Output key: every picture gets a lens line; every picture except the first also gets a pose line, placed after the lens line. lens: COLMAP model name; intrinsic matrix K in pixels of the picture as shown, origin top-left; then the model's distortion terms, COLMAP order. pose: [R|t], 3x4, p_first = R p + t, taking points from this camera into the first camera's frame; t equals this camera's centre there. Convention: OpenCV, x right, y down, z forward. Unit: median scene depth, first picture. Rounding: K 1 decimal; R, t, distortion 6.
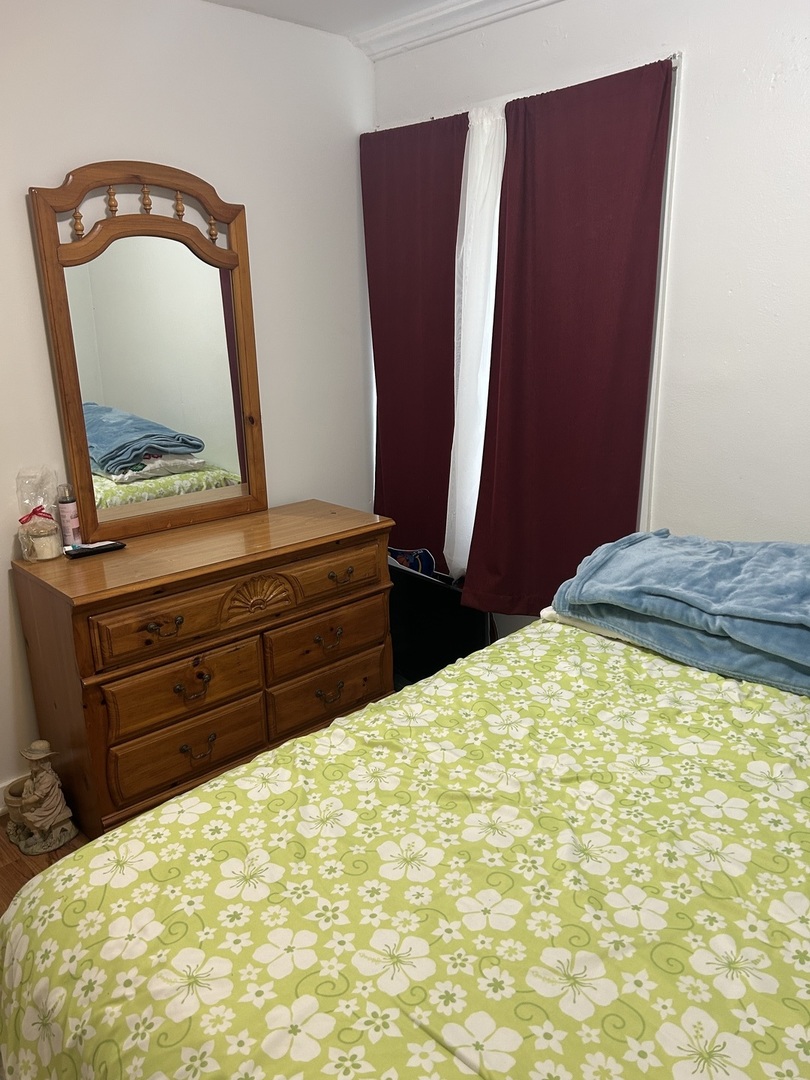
lens RADIAL K [[817.6, 0, 403.2], [0, 817.6, 543.6], [0, 0, 1]] dist [0.055249, -0.058111]
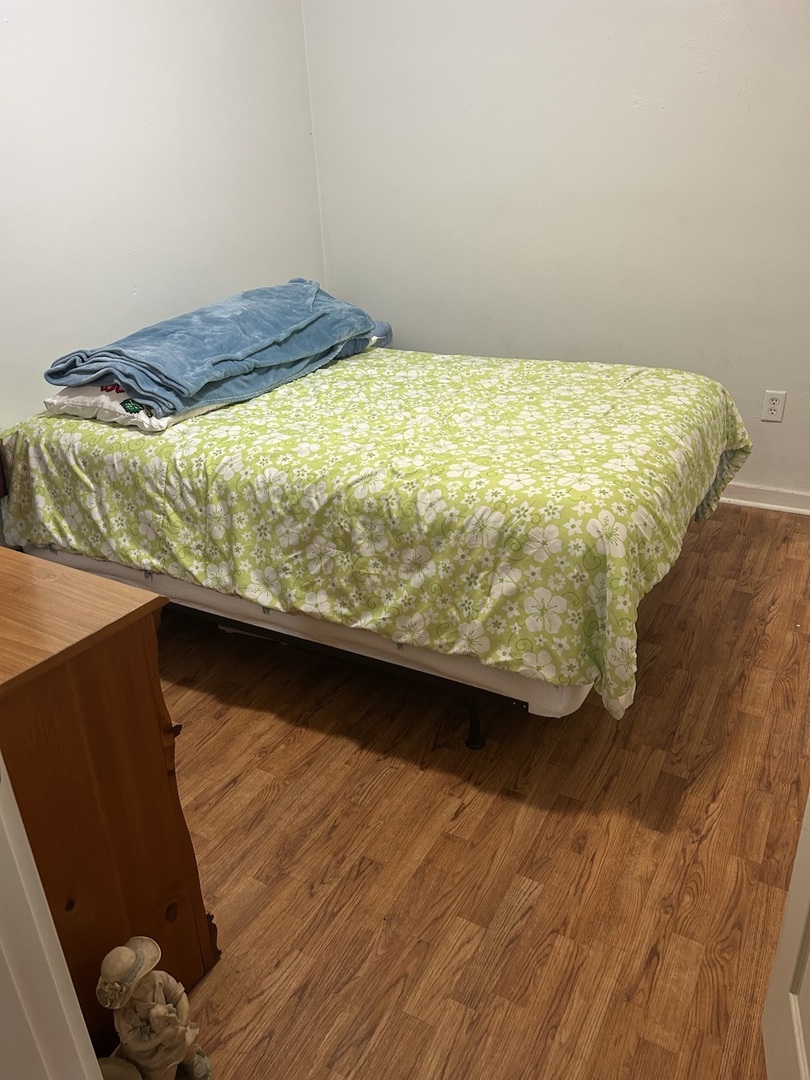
lens RADIAL K [[817.6, 0, 403.2], [0, 817.6, 543.6], [0, 0, 1]] dist [0.055249, -0.058111]
pose [[-0.277550, -0.377160, 0.883581, -1.717549], [0.302575, 0.838593, 0.453001, -0.331215], [-0.911819, 0.393080, -0.118633, 1.577536]]
